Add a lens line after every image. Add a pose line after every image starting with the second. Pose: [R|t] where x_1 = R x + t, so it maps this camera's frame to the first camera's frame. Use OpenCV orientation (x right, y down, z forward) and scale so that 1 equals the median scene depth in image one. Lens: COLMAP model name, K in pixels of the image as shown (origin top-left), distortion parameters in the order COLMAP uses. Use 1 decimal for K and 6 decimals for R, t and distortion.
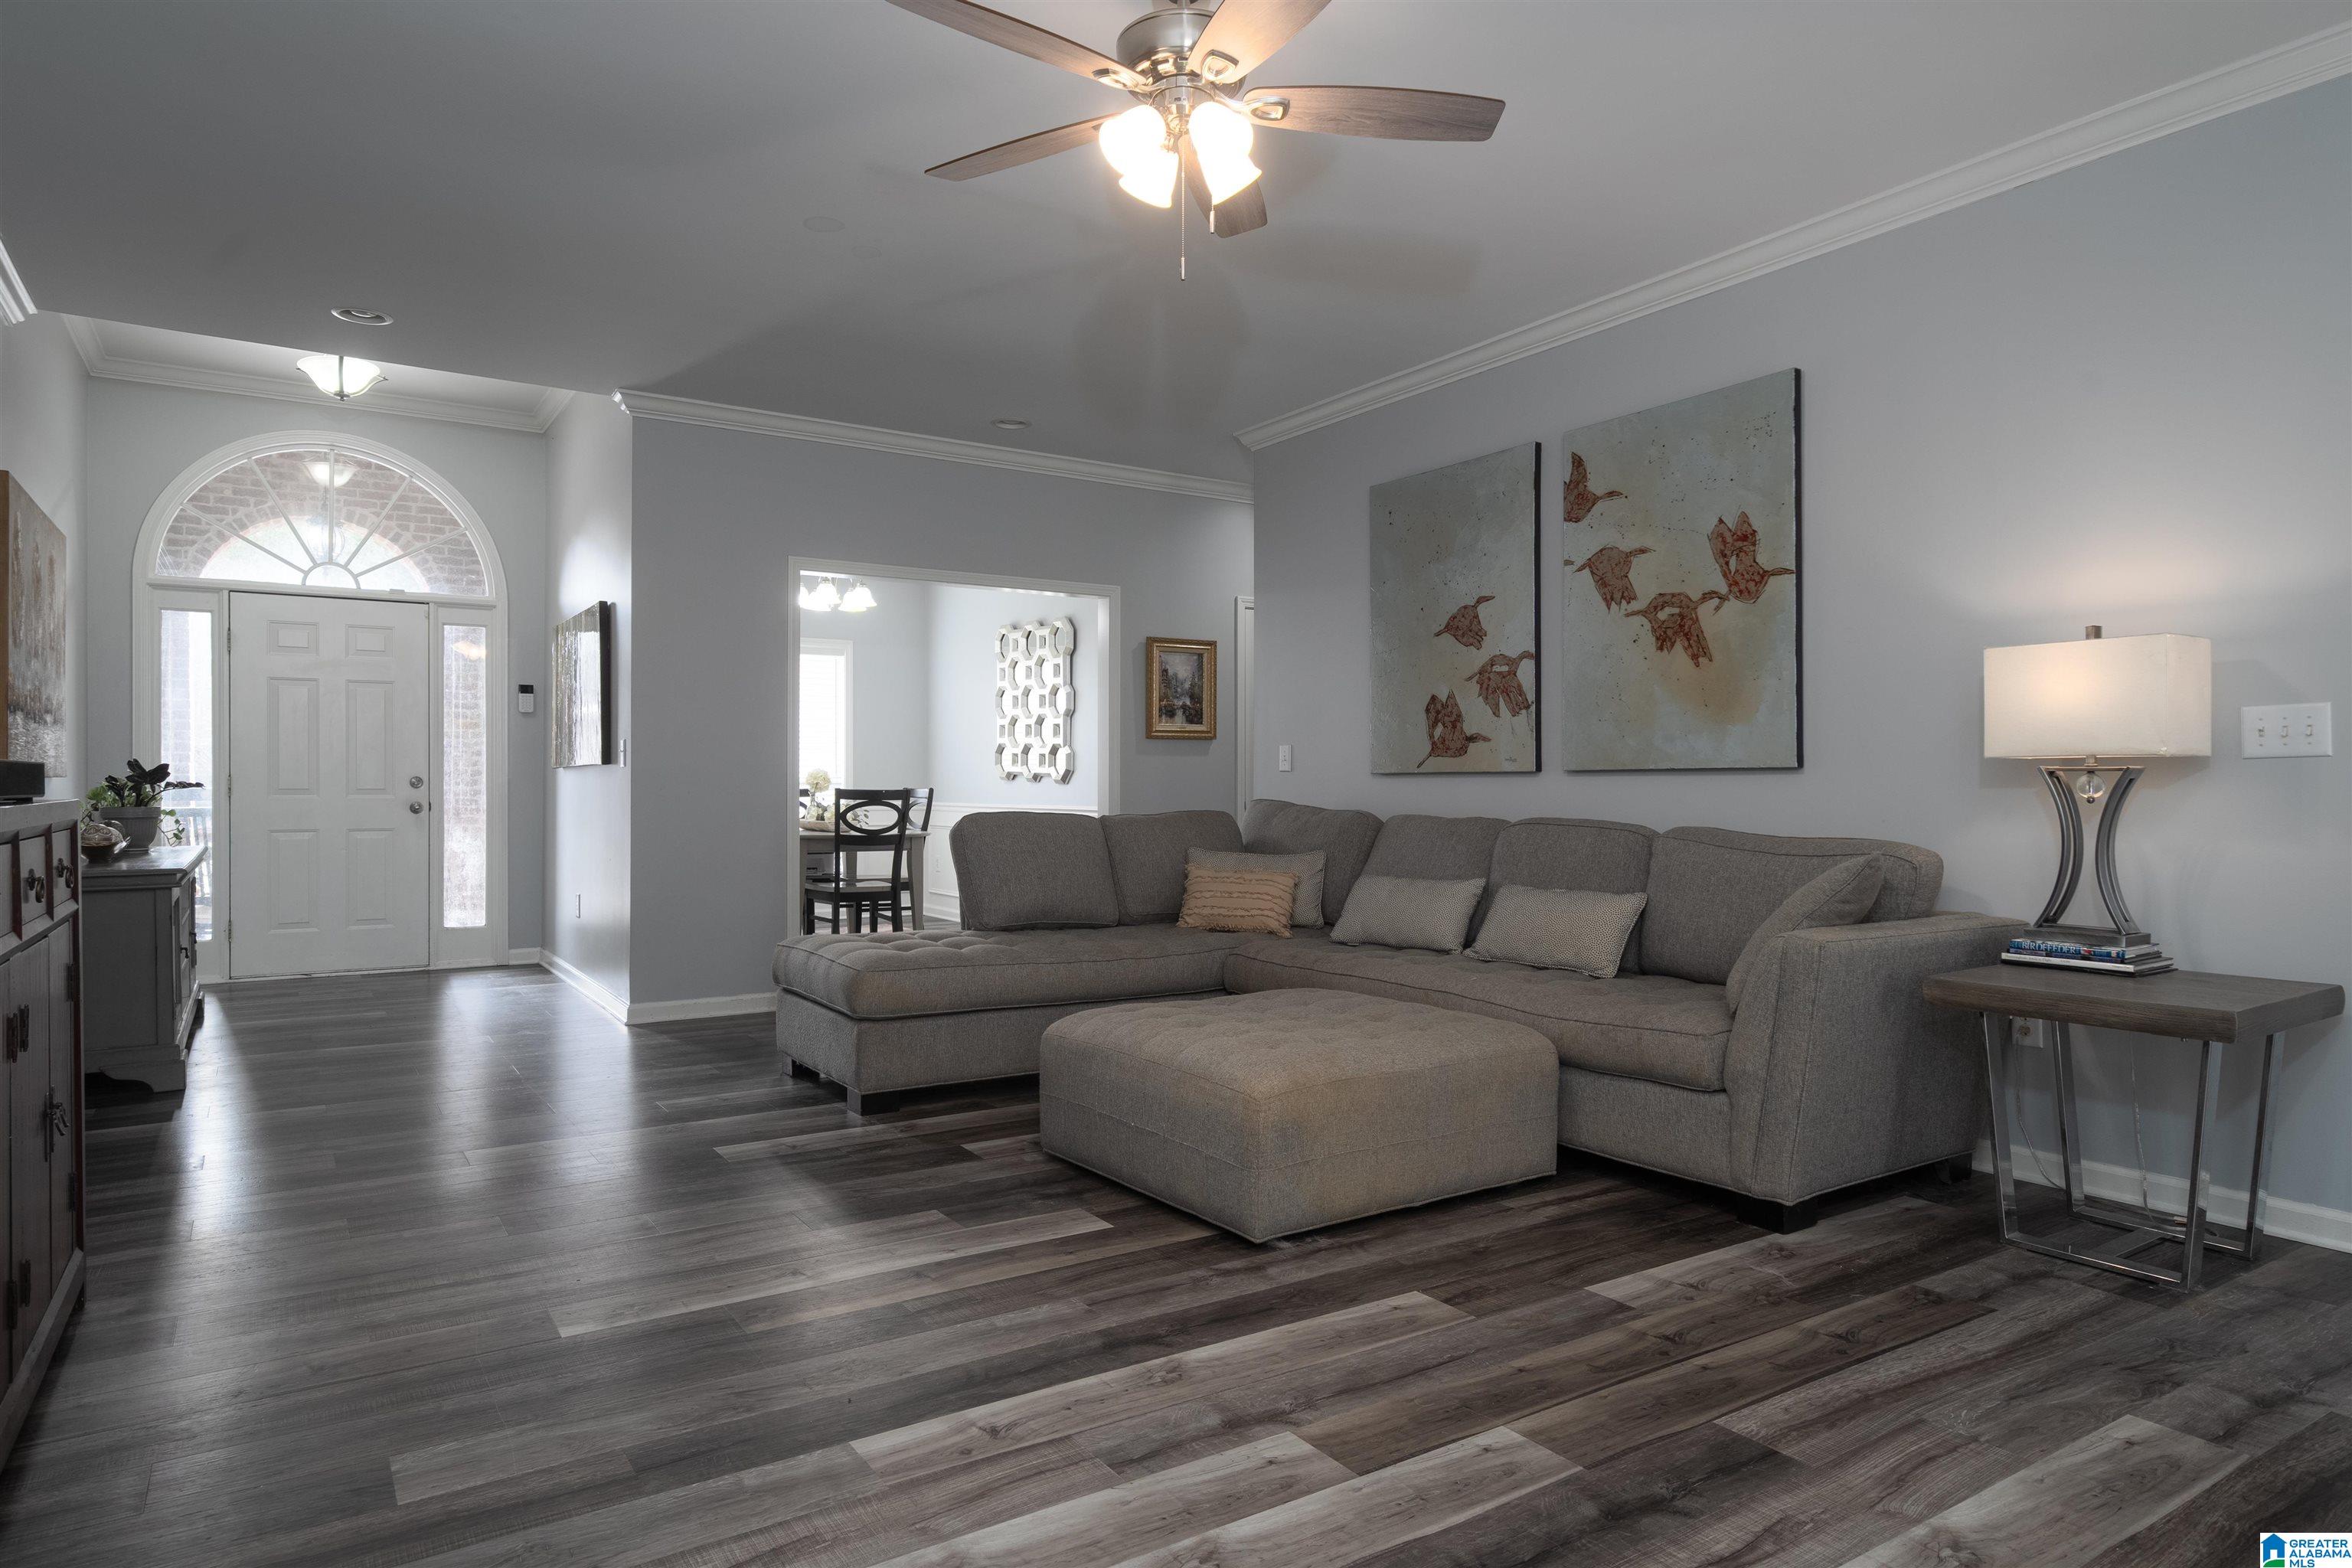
lens RADIAL K [[1407.2, 0, 1166.3], [0, 1407.2, 782.8], [0, 0, 1]] dist [0.007910, -0.001376]
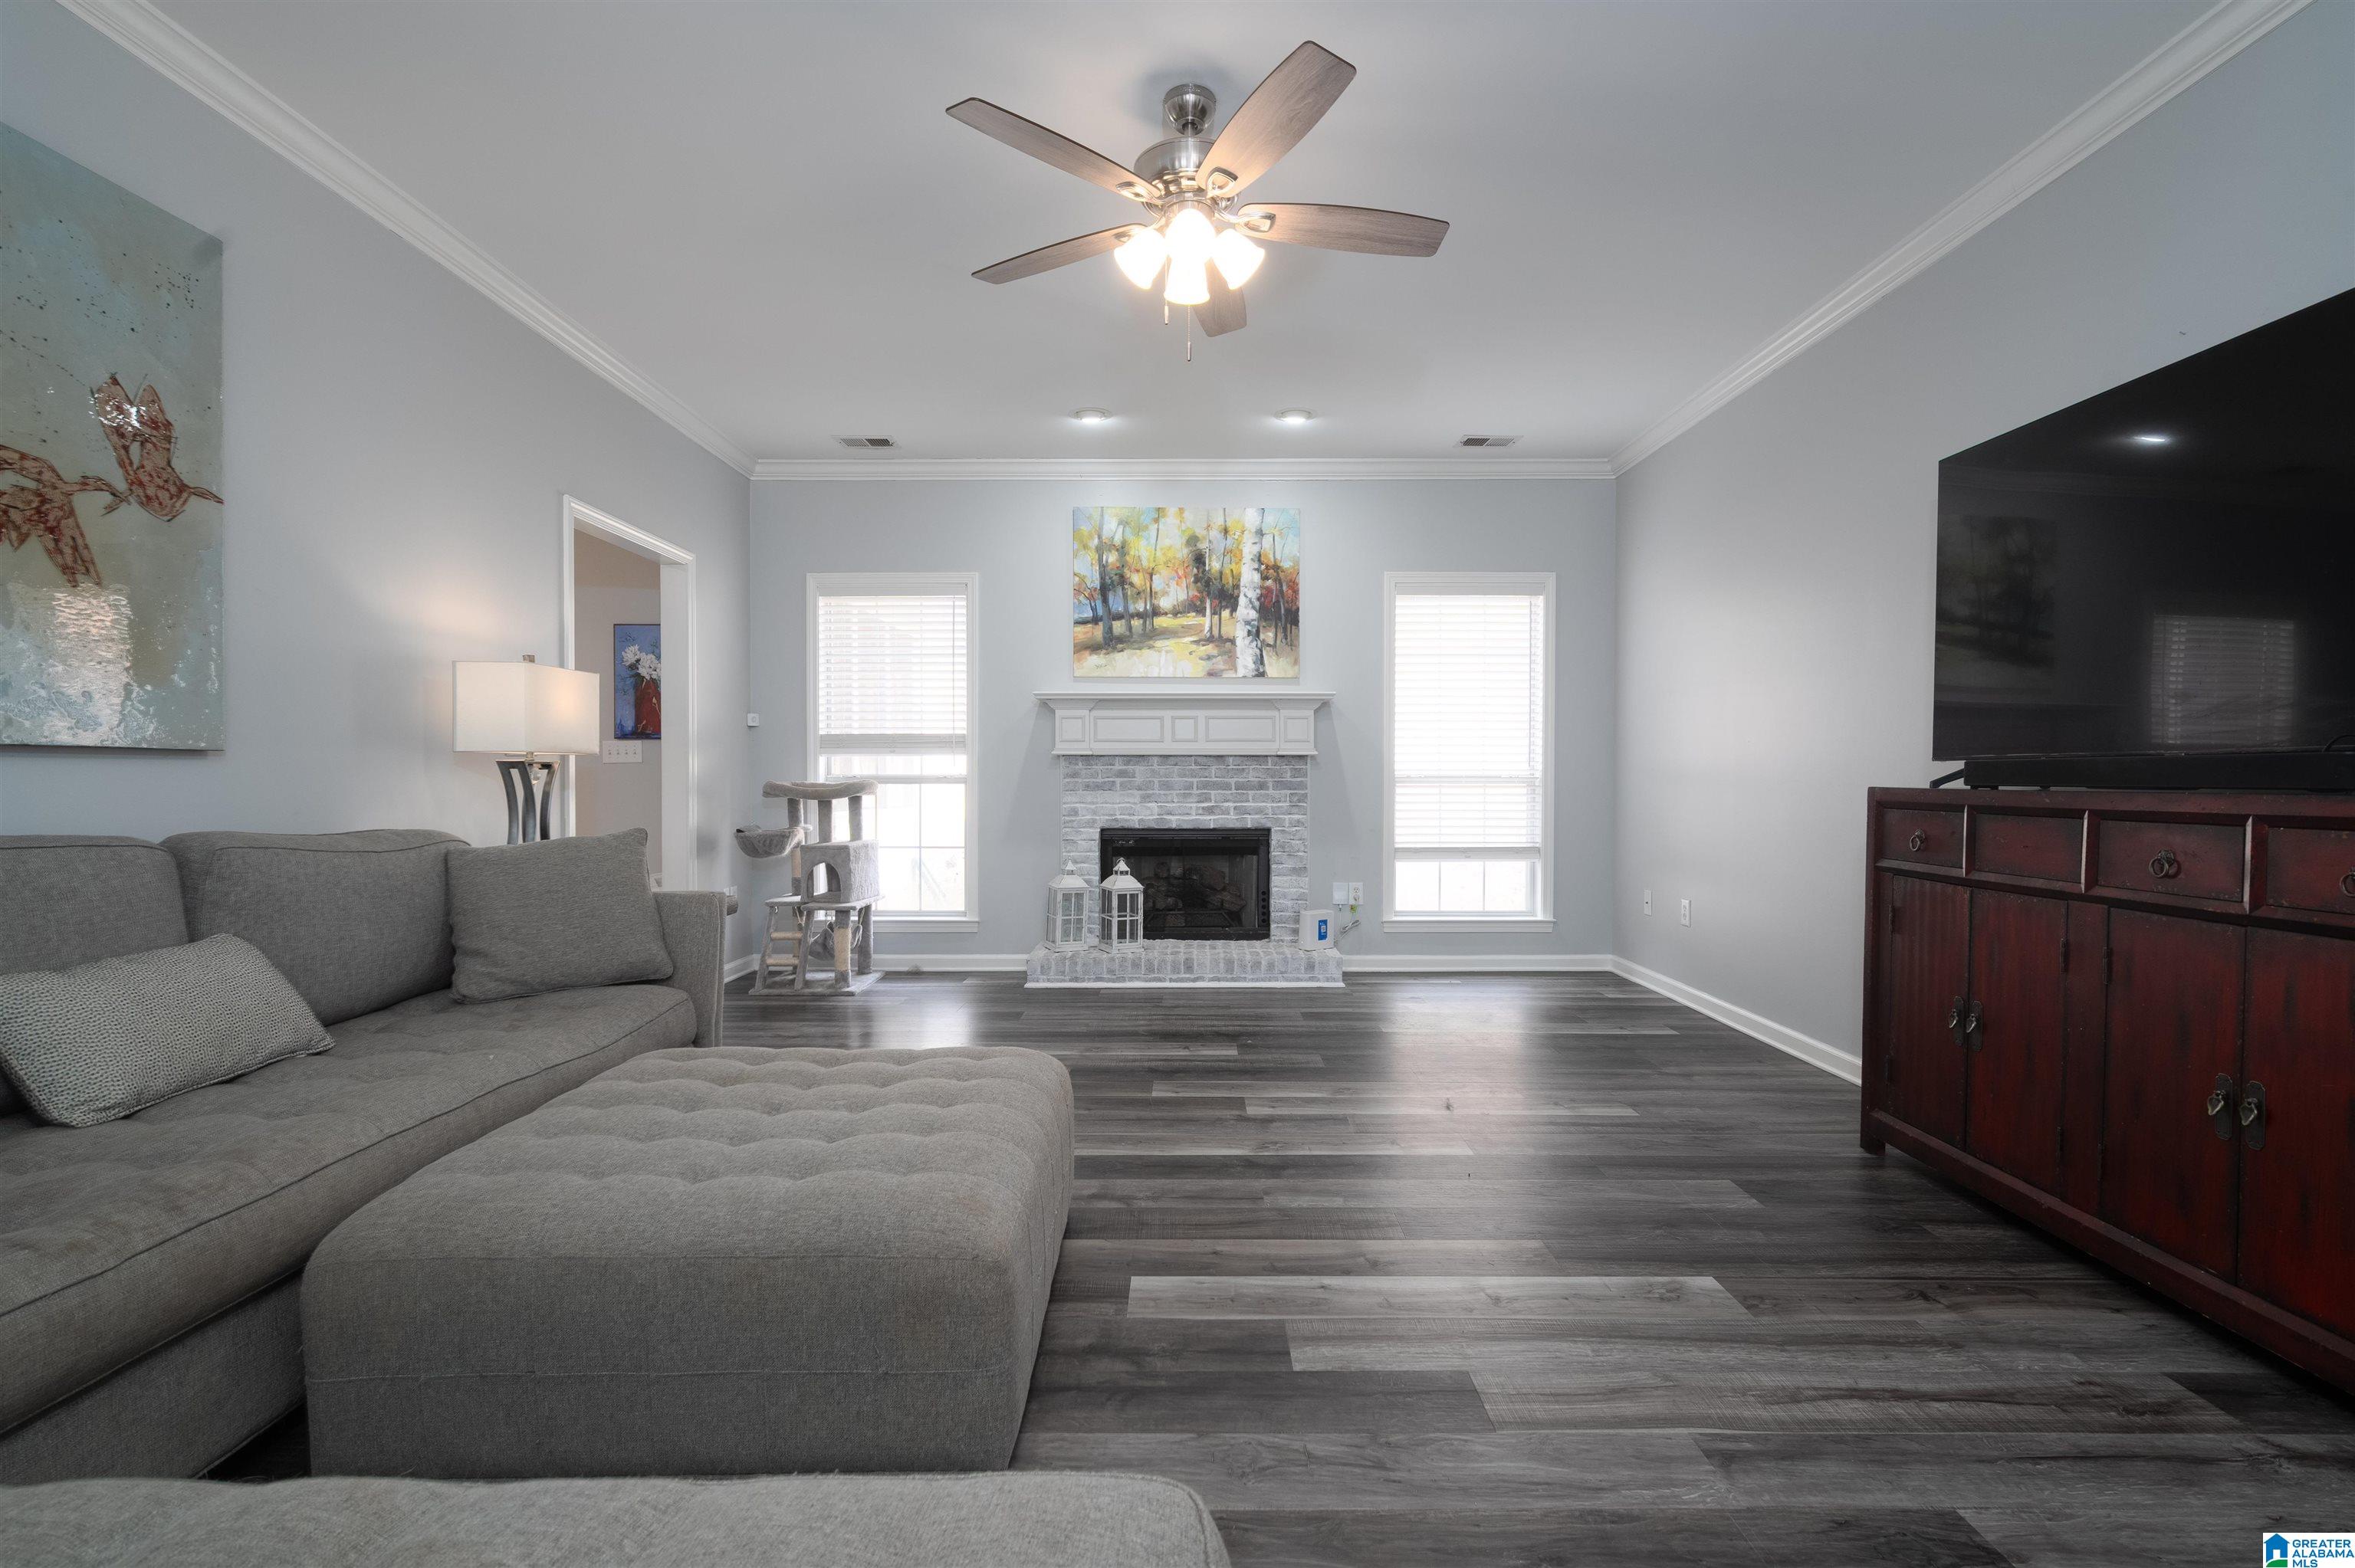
lens RADIAL K [[1065.8, 0, 1198.8], [0, 1065.8, 796.1], [0, 0, 1]] dist [-0.007379, 0.003791]
pose [[-0.848430, -0.011222, 0.529189, -0.426849], [-0.003164, 0.999865, 0.016131, 0.003902], [-0.529298, 0.012012, -0.848351, 1.559237]]
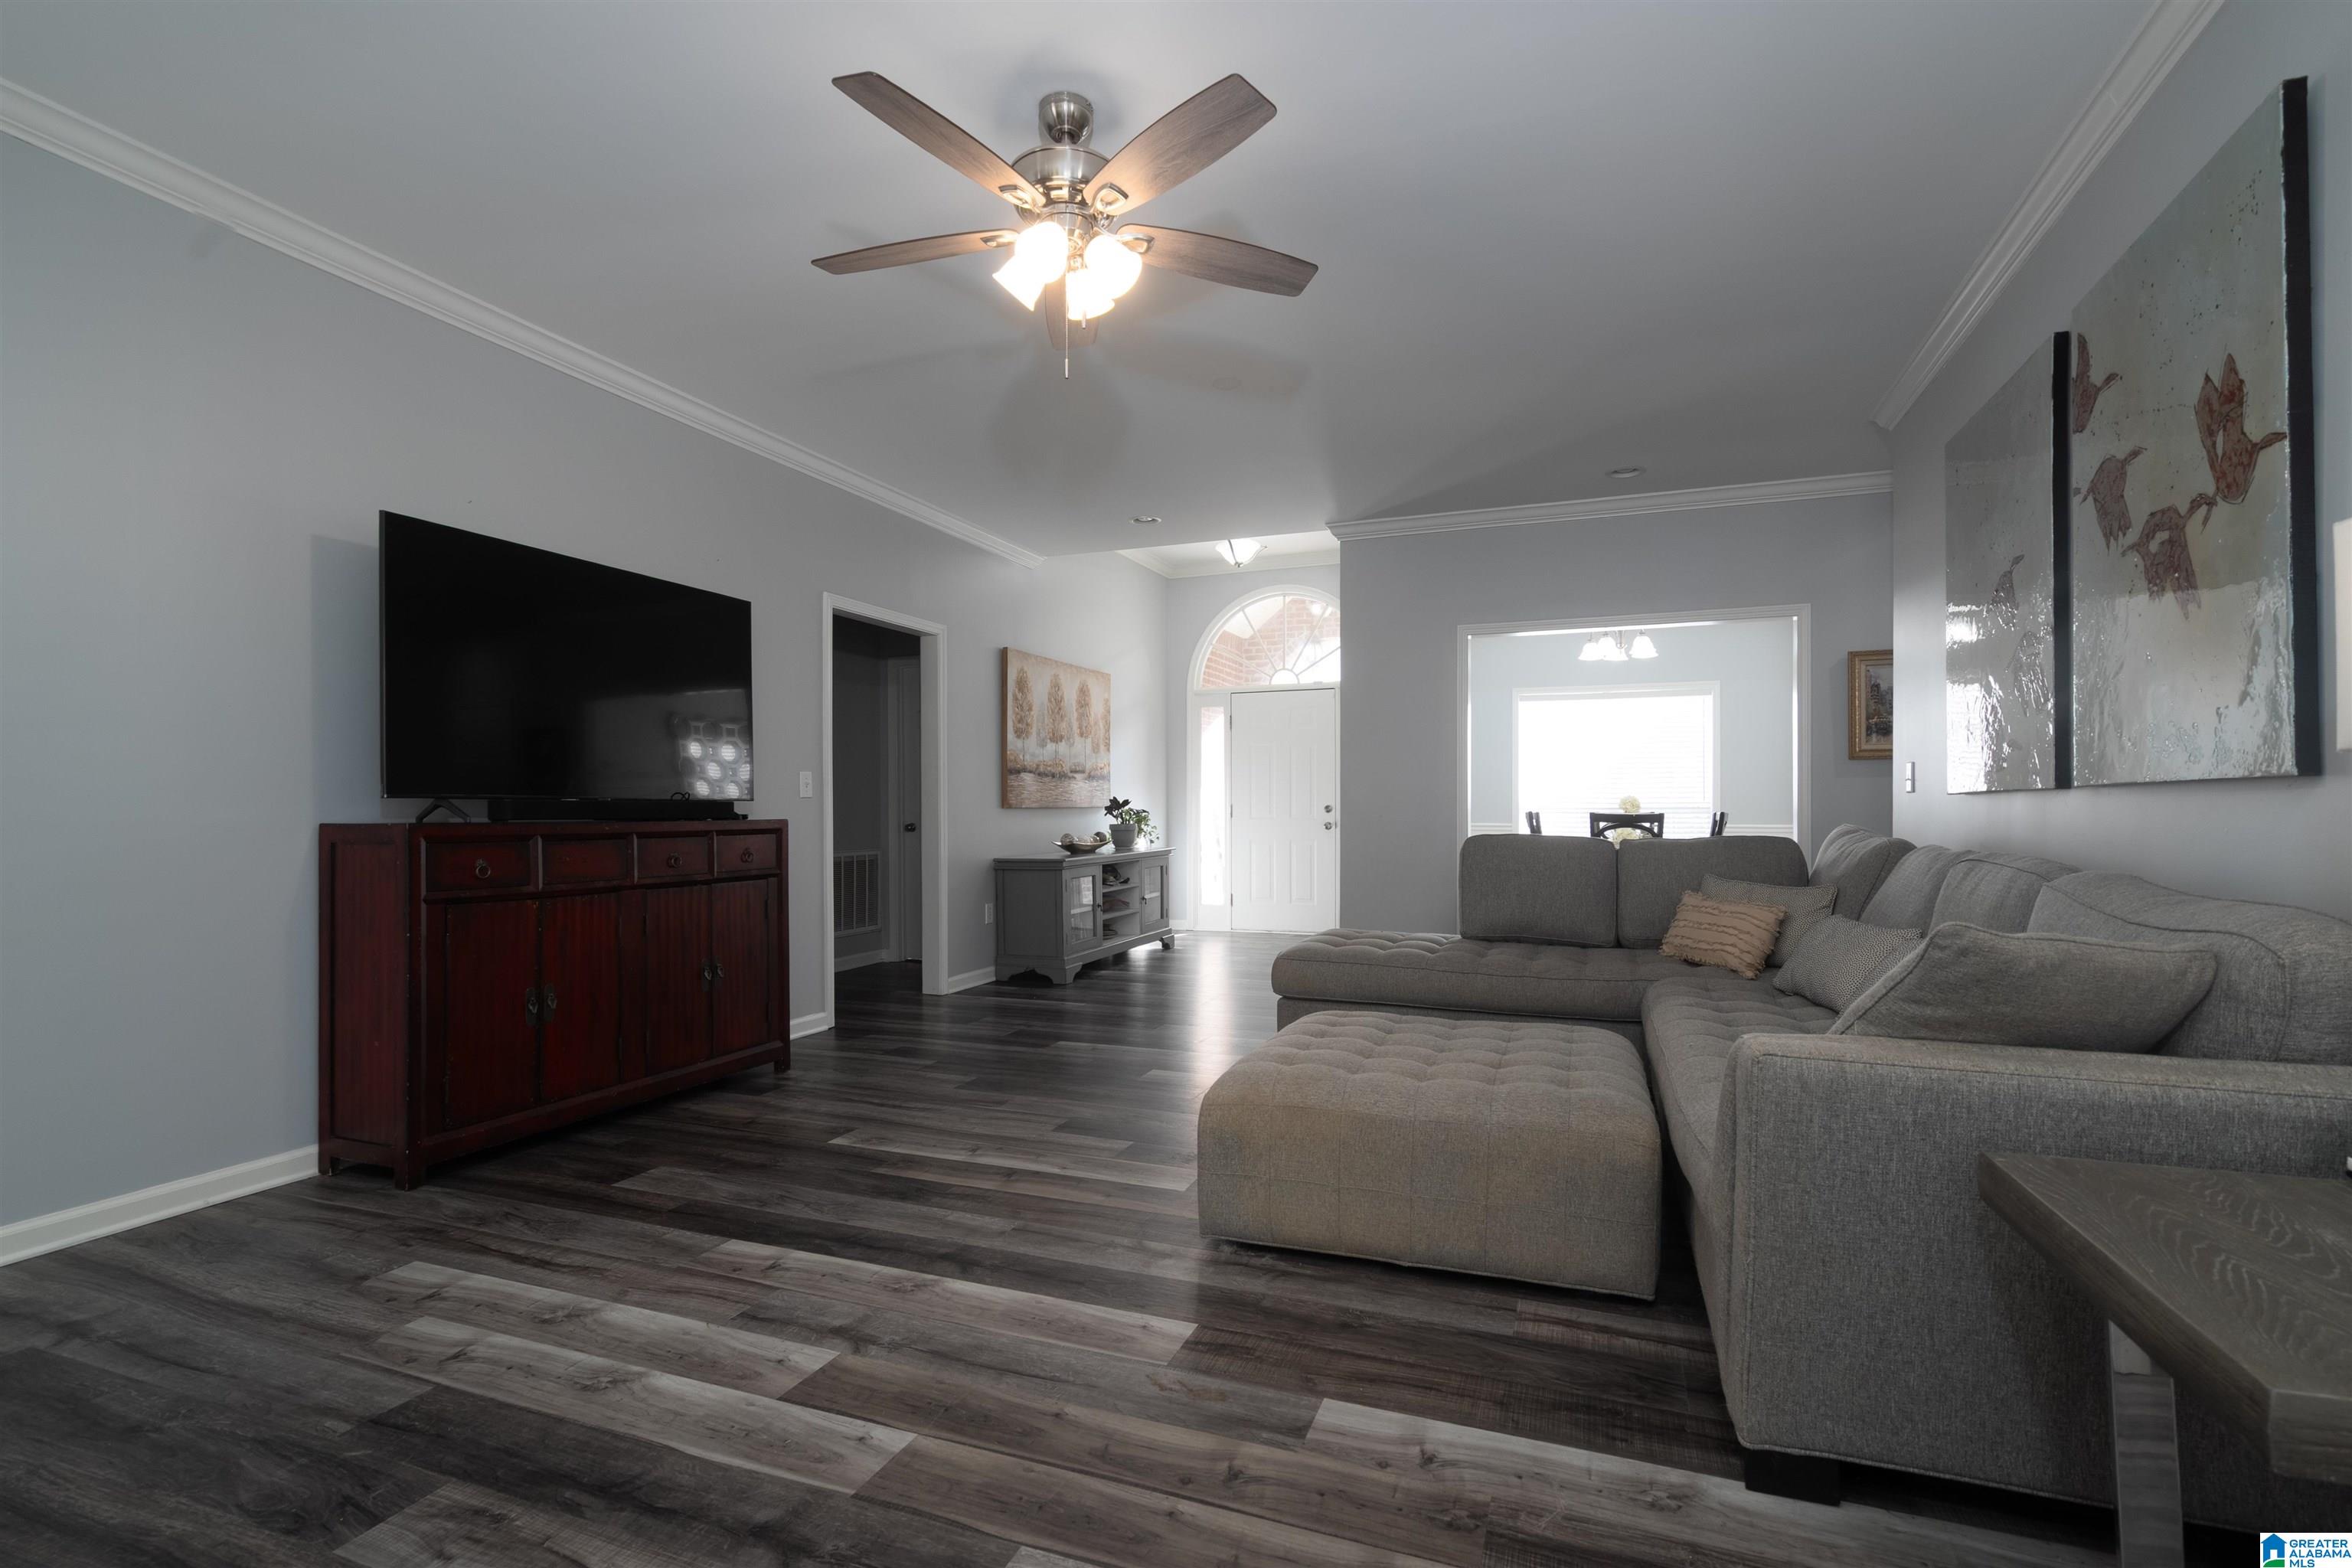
lens RADIAL K [[1064.6, 0, 1168.9], [0, 1064.6, 805.0], [0, 0, 1]] dist [-0.007379, 0.003791]
pose [[0.582162, -0.006525, -0.813046, 0.679575], [0.004627, 0.999978, -0.004712, 0.001079], [0.813060, -0.001019, 0.582180, 0.485582]]
